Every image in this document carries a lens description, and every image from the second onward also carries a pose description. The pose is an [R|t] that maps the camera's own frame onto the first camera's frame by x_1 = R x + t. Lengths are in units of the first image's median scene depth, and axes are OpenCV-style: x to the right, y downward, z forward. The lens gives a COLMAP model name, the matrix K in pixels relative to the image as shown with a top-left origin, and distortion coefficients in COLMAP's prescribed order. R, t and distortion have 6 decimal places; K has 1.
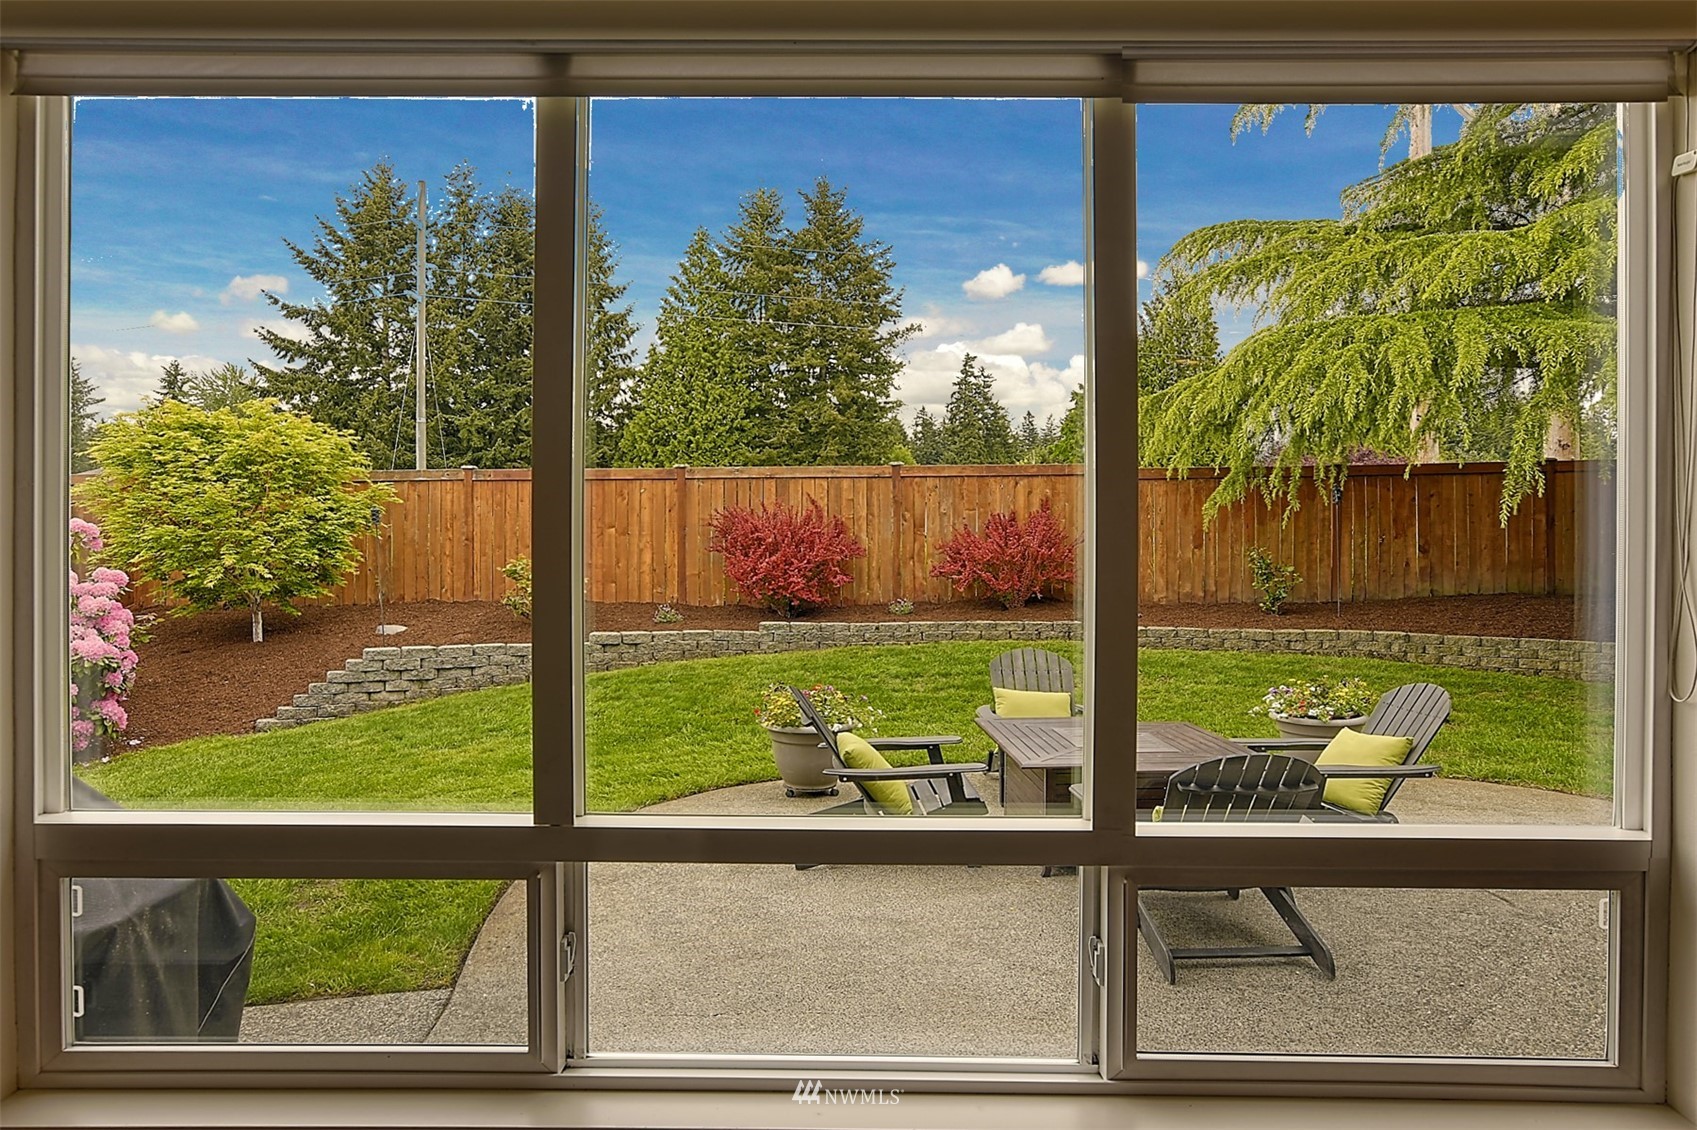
lens RADIAL K [[900.6, 0, 849.2], [0, 900.6, 541.9], [0, 0, 1]] dist [-0.016476, 0.002791]
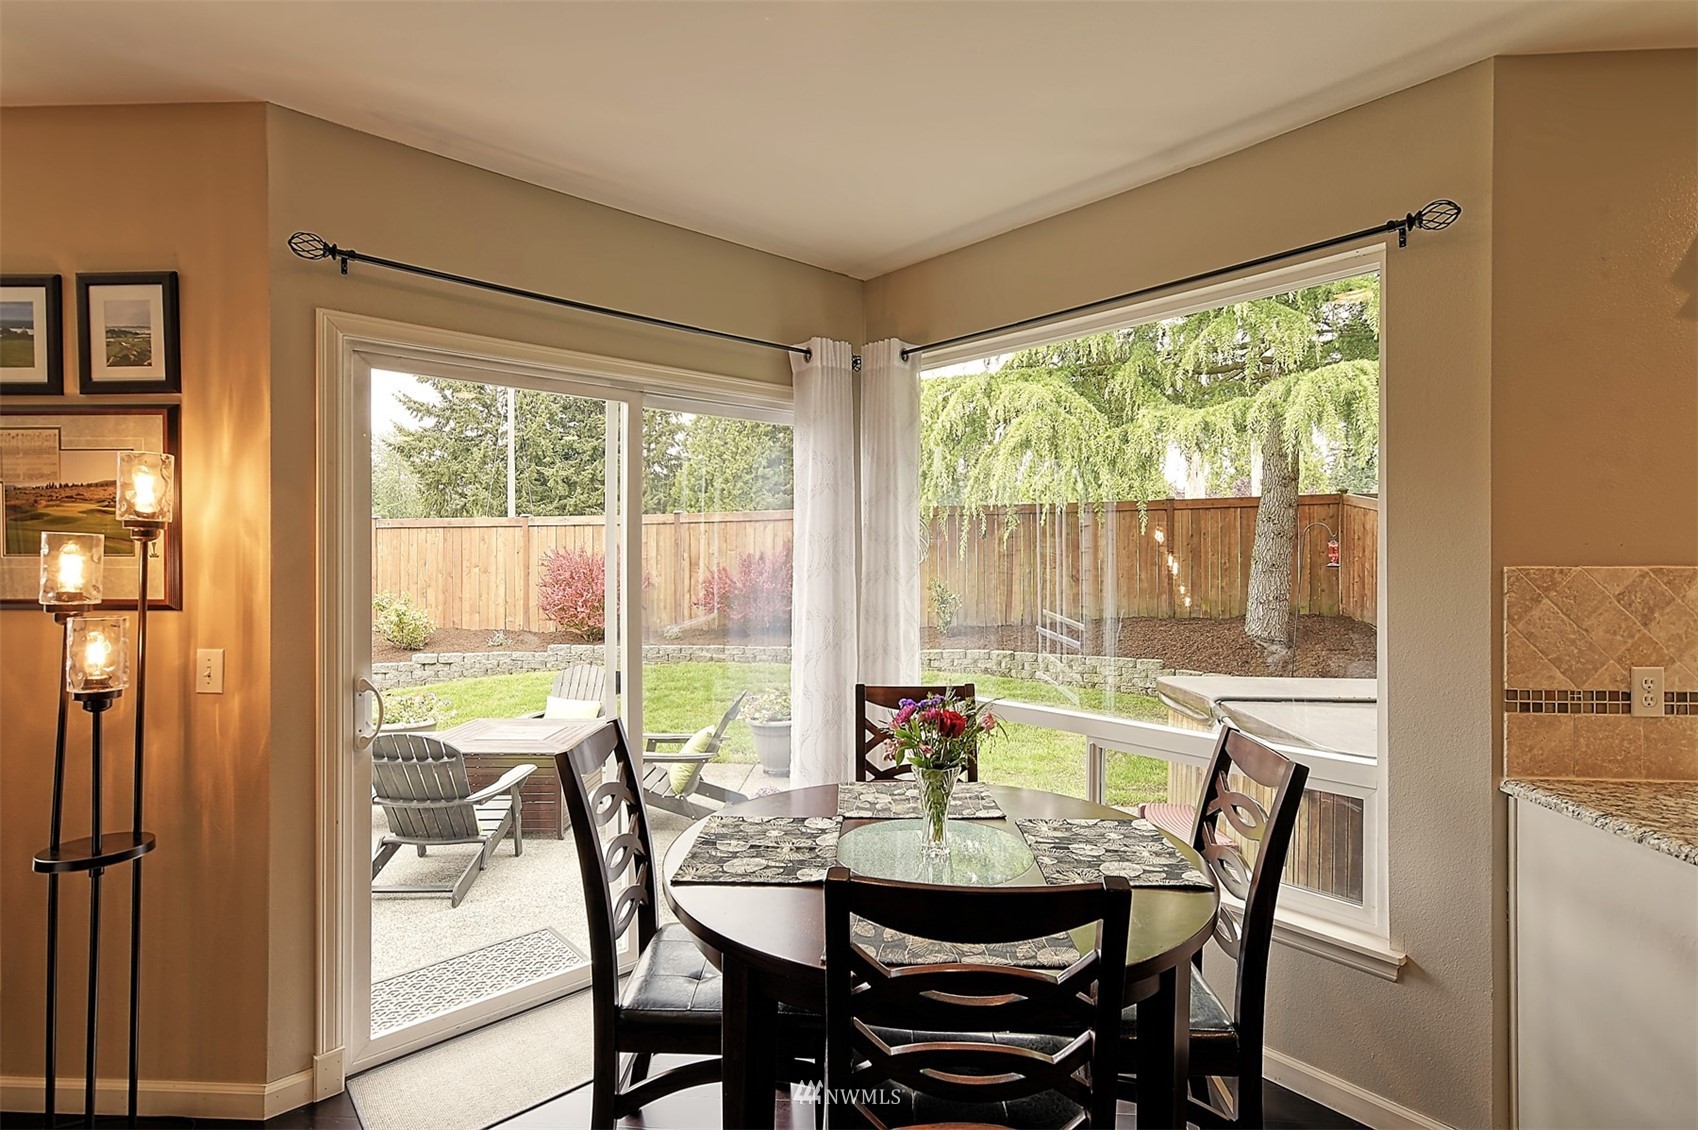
lens RADIAL K [[831.6, 0, 863.0], [0, 831.6, 562.4], [0, 0, 1]] dist [-0.018874, 0.018041]
pose [[0.997336, -0.010239, -0.072222, 0.100386], [0.009045, 0.999817, -0.016847, 0.000410], [0.072381, 0.016149, 0.997246, -0.017628]]
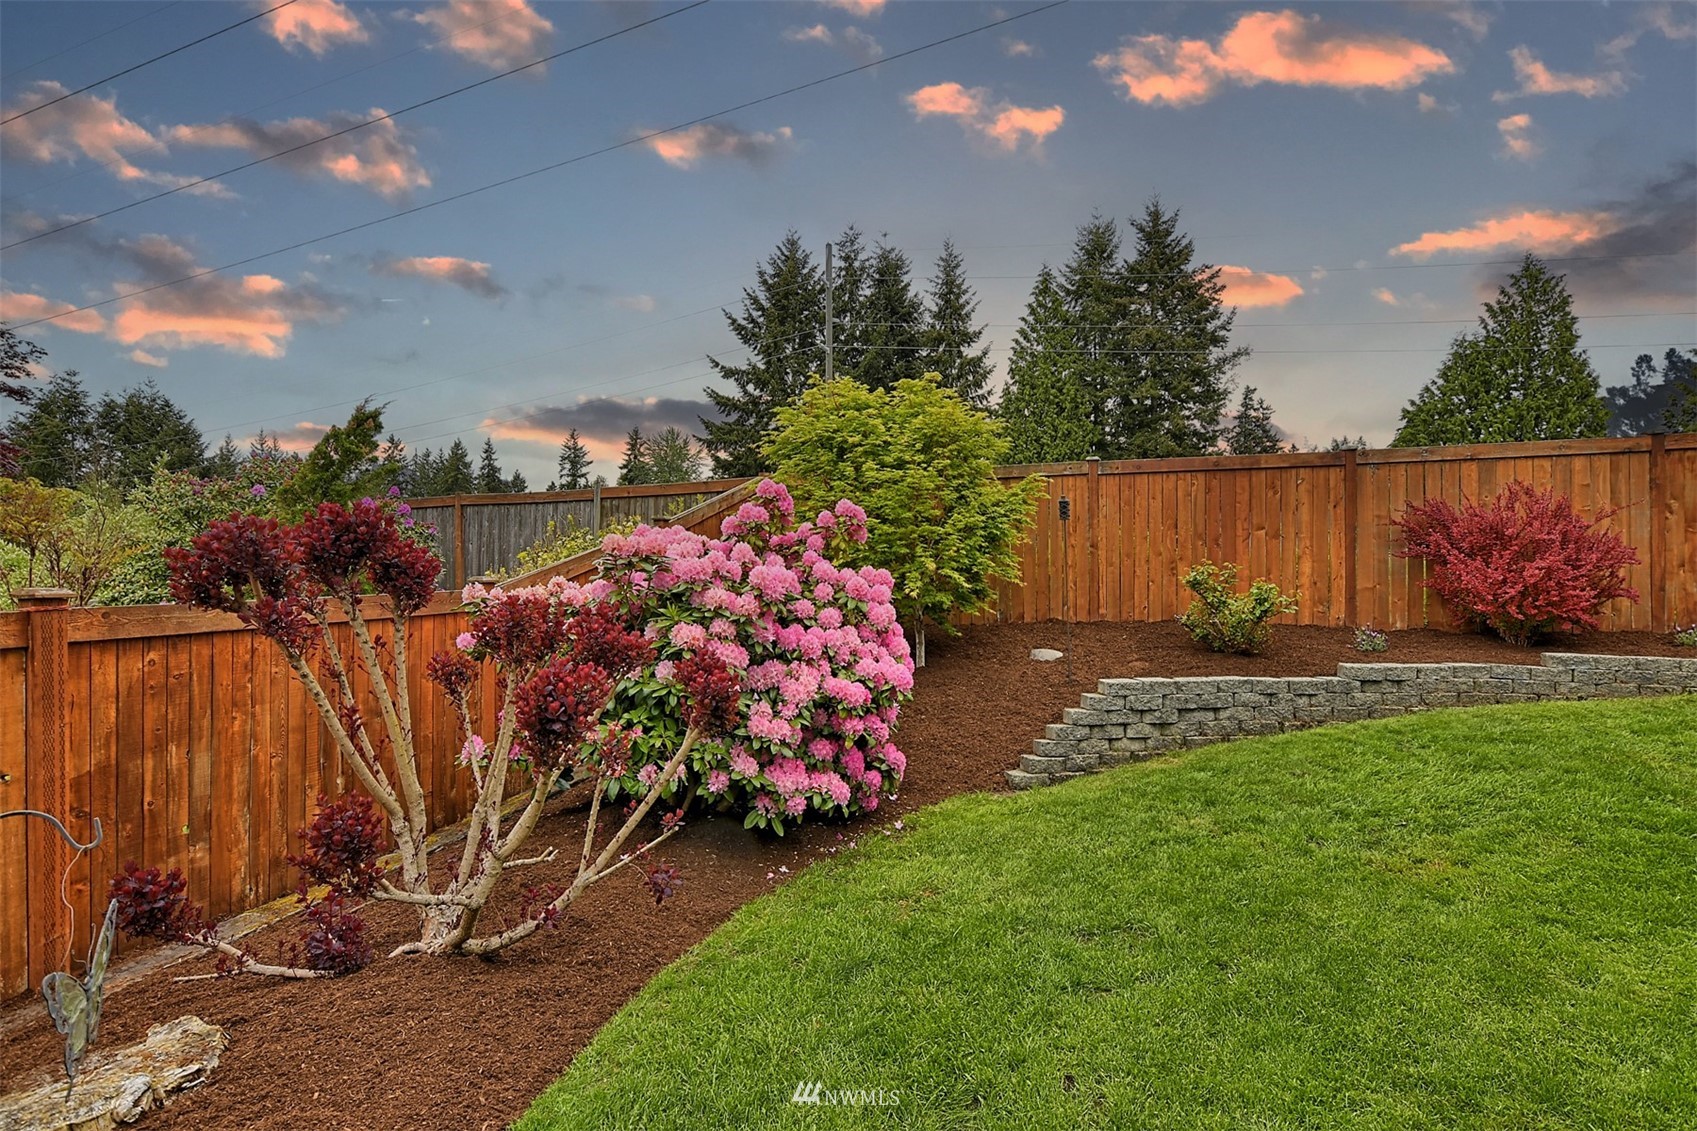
lens RADIAL K [[831.1, 0, 827.9], [0, 831.1, 563.5], [0, 0, 1]] dist [-0.018874, 0.018041]
pose [[0.930447, -0.017430, -0.366012, -0.117796], [0.011222, 0.999755, -0.019083, 0.007809], [0.366255, 0.013649, 0.930414, 0.064245]]
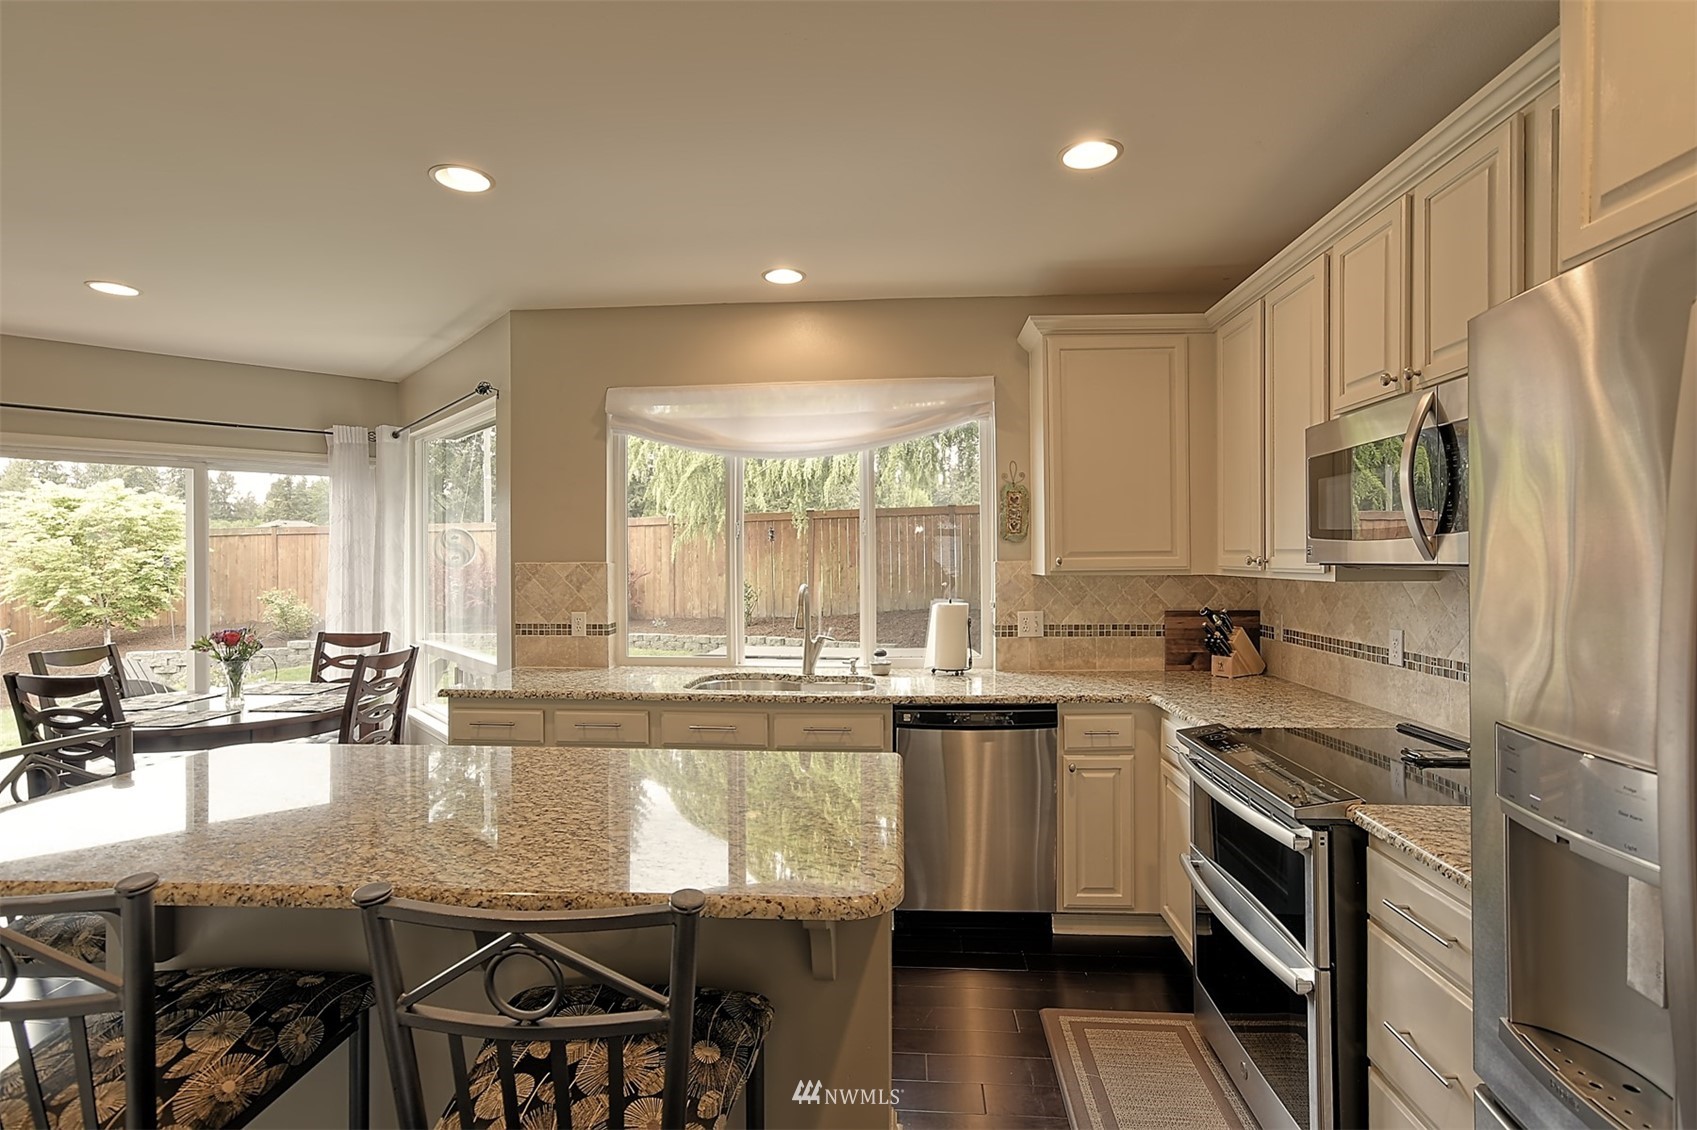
lens RADIAL K [[831.1, 0, 851.3], [0, 831.1, 552.8], [0, 0, 1]] dist [-0.018874, 0.018041]
pose [[0.995775, -0.014483, -0.090674, 0.190164], [0.011851, 0.999495, -0.029494, 0.002500], [0.091056, 0.028294, 0.995444, -0.064809]]
